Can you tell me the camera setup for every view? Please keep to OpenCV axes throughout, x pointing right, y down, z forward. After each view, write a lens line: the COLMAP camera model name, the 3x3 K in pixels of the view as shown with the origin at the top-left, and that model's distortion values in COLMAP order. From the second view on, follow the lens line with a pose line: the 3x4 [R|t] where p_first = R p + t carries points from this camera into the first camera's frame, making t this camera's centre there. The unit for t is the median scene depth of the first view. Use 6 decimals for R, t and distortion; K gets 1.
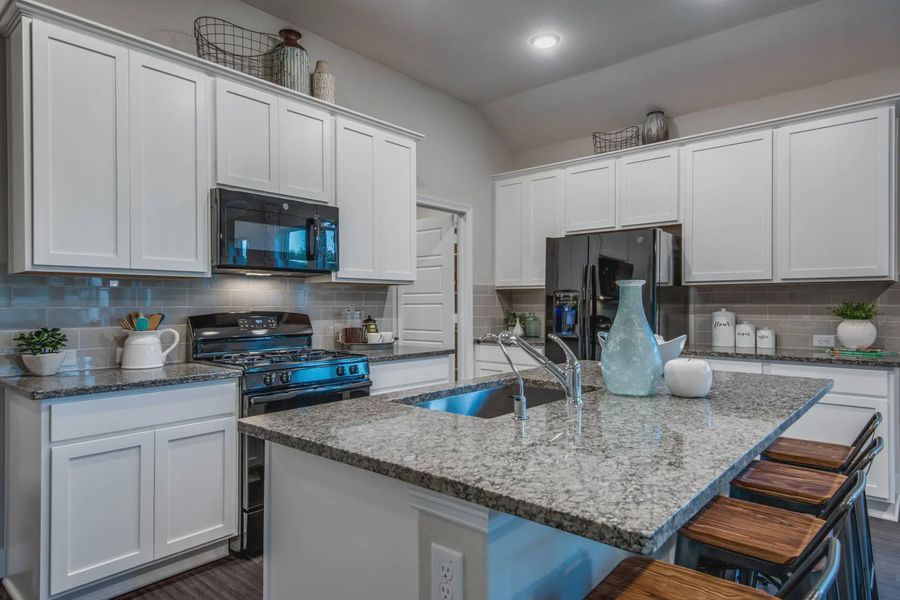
lens RADIAL K [[539.7, 0, 462.4], [0, 539.7, 296.4], [0, 0, 1]] dist [0.004960, -0.001487]
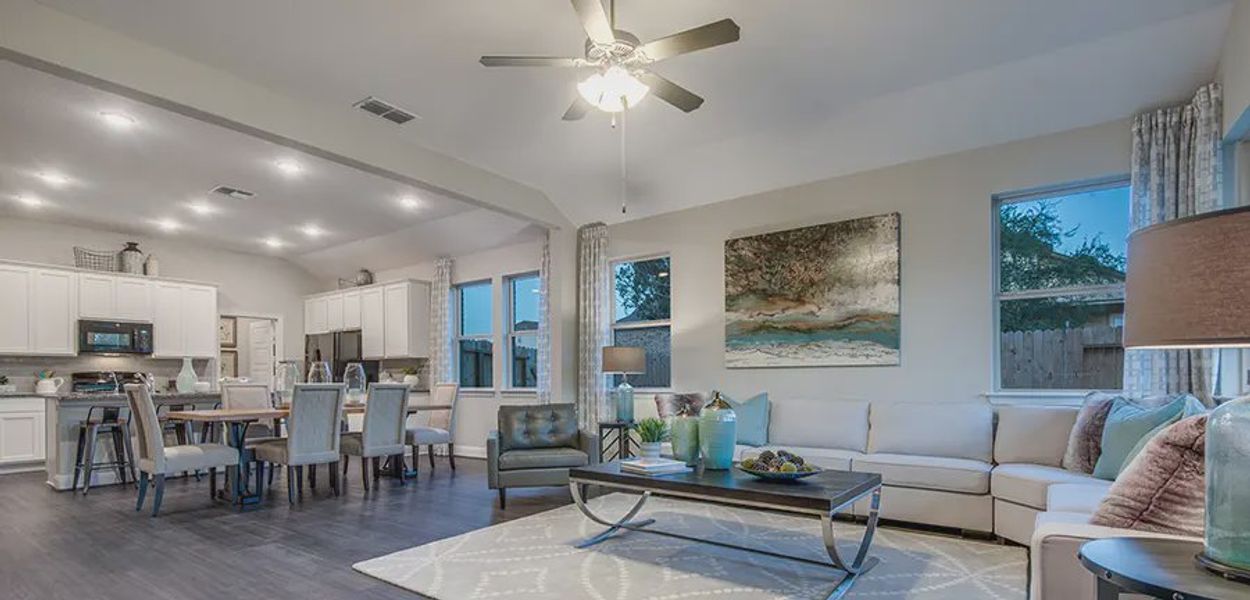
lens RADIAL K [[575.1, 0, 654.3], [0, 575.1, 374.3], [0, 0, 1]] dist [-0.011139, -0.003451]
pose [[0.994141, -0.002429, 0.108066, 1.394200], [0.001867, 0.999984, 0.005299, 0.027478], [-0.108077, -0.005067, 0.994130, -1.372143]]
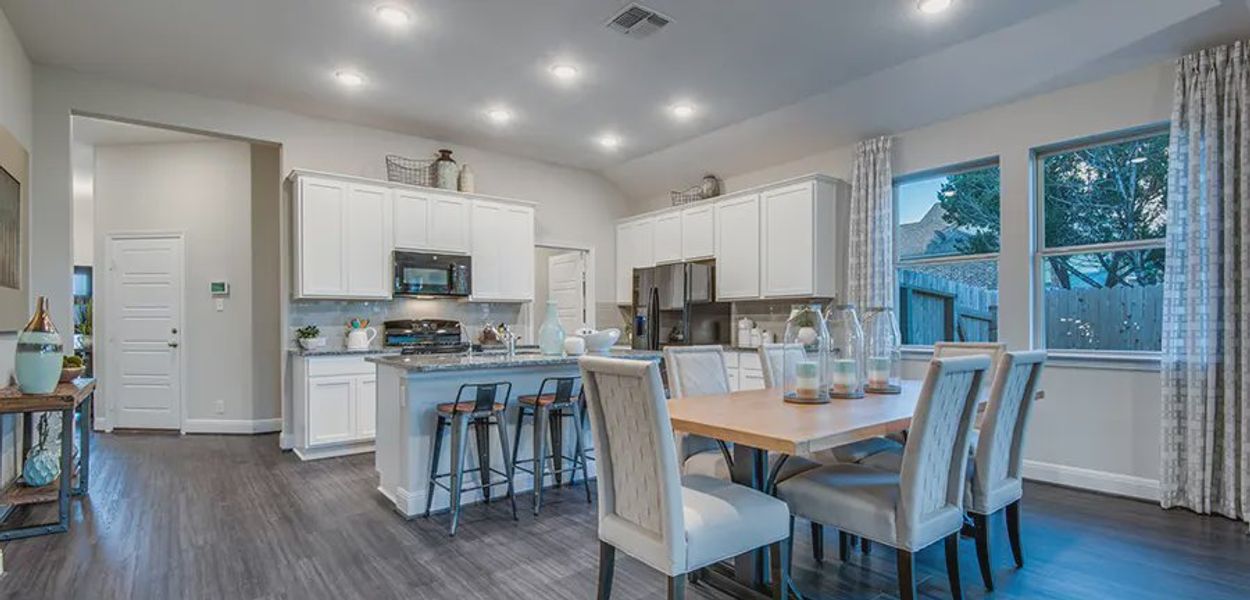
lens RADIAL K [[575.1, 0, 646.9], [0, 575.1, 315.3], [0, 0, 1]] dist [-0.011139, -0.003451]
pose [[0.984196, -0.004864, -0.177018, 0.549258], [0.005107, 0.999987, 0.000917, 0.015327], [0.177011, -0.001806, 0.984207, -0.571294]]
